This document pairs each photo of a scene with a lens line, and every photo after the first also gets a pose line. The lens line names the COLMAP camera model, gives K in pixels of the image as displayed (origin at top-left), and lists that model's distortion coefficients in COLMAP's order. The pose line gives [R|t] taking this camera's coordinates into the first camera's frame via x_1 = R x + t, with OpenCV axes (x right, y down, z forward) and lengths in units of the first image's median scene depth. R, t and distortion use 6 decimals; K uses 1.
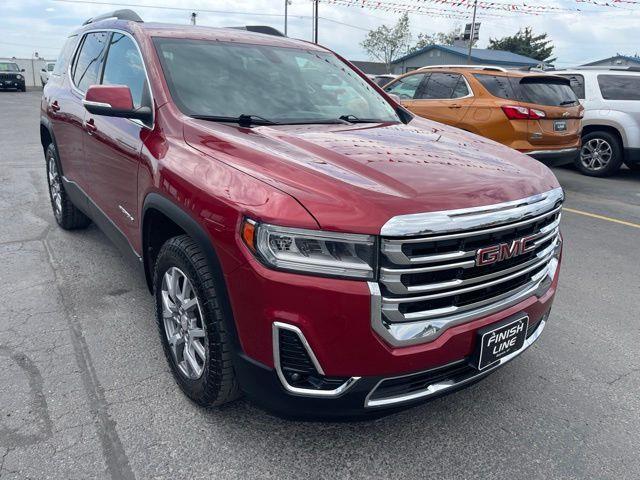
lens RADIAL K [[487.1, 0, 321.1], [0, 487.1, 243.5], [0, 0, 1]] dist [0.071511, -0.097206]
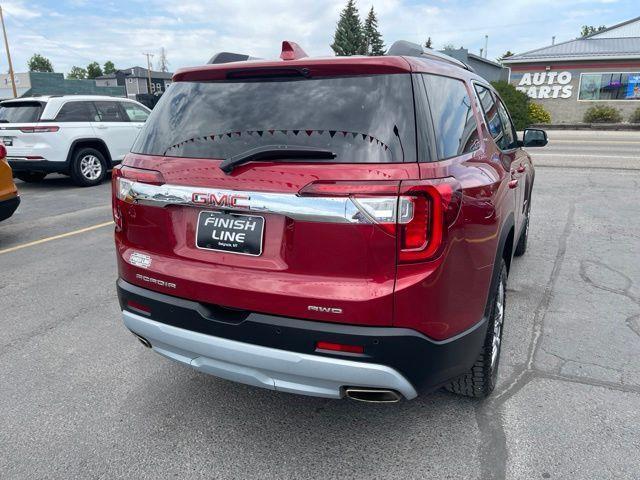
lens RADIAL K [[487.1, 0, 326.3], [0, 487.1, 240.3], [0, 0, 1]] dist [0.071511, -0.097206]
pose [[-0.485564, -0.269901, 0.831494, -0.593339], [0.266445, 0.860200, 0.434813, -0.341712], [-0.832608, 0.432677, -0.345768, 0.872318]]
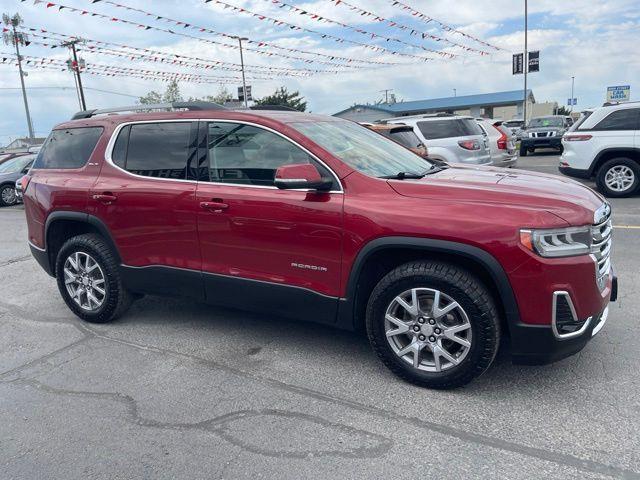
lens RADIAL K [[487.1, 0, 319.8], [0, 487.1, 242.7], [0, 0, 1]] dist [0.071511, -0.097206]
pose [[0.889576, -0.186010, 0.417198, -0.336621], [0.231257, 0.971031, -0.060161, -0.016535], [-0.393922, 0.149998, 0.906822, -0.034660]]
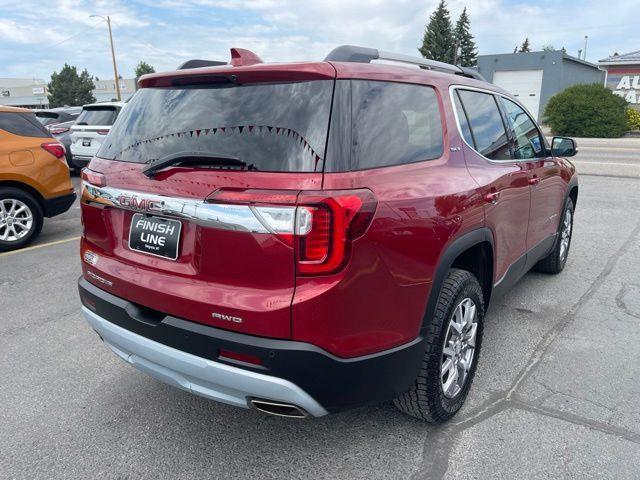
lens RADIAL K [[487.1, 0, 326.1], [0, 487.1, 242.5], [0, 0, 1]] dist [0.071511, -0.097206]
pose [[-0.326834, -0.286039, 0.900756, -0.626721], [0.292959, 0.875487, 0.384313, -0.315247], [-0.898529, 0.389492, -0.202341, 0.786255]]
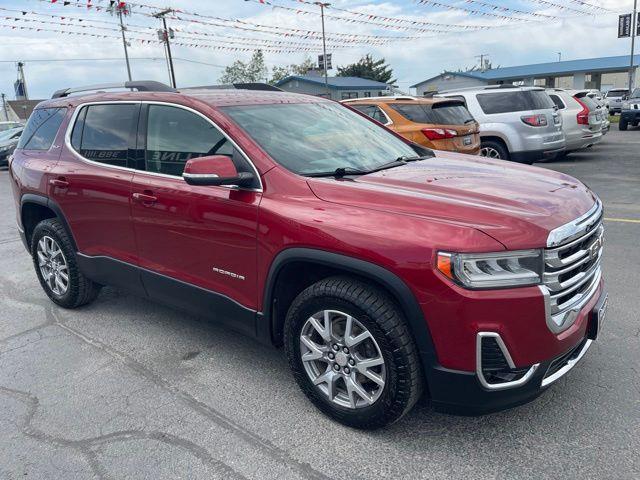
lens RADIAL K [[487.1, 0, 324.1], [0, 487.1, 242.2], [0, 0, 1]] dist [0.071511, -0.097206]
pose [[0.953007, -0.164652, 0.254296, -0.180275], [0.179574, 0.983069, -0.036459, -0.020834], [-0.243988, 0.080410, 0.966439, -0.026058]]
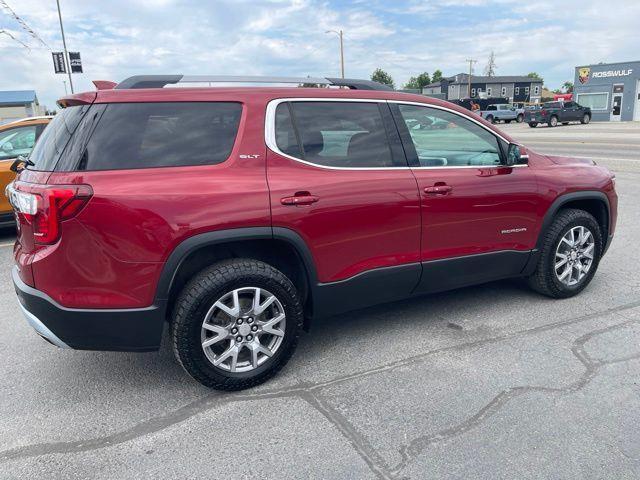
lens RADIAL K [[487.1, 0, 319.5], [0, 487.1, 246.2], [0, 0, 1]] dist [0.071511, -0.097206]
pose [[0.139500, -0.299166, 0.943949, -0.715340], [0.353090, 0.905636, 0.234842, -0.216247], [-0.925131, 0.300539, 0.231969, 0.474397]]
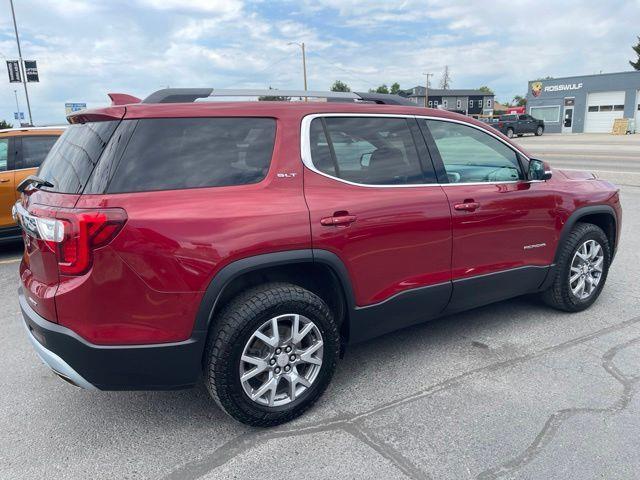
lens RADIAL K [[487.1, 0, 318.7], [0, 487.1, 244.3], [0, 0, 1]] dist [0.071511, -0.097206]
pose [[0.056796, -0.278147, 0.958858, -0.697318], [0.349288, 0.905251, 0.241907, -0.243822], [-0.935292, 0.321179, 0.148568, 0.538223]]
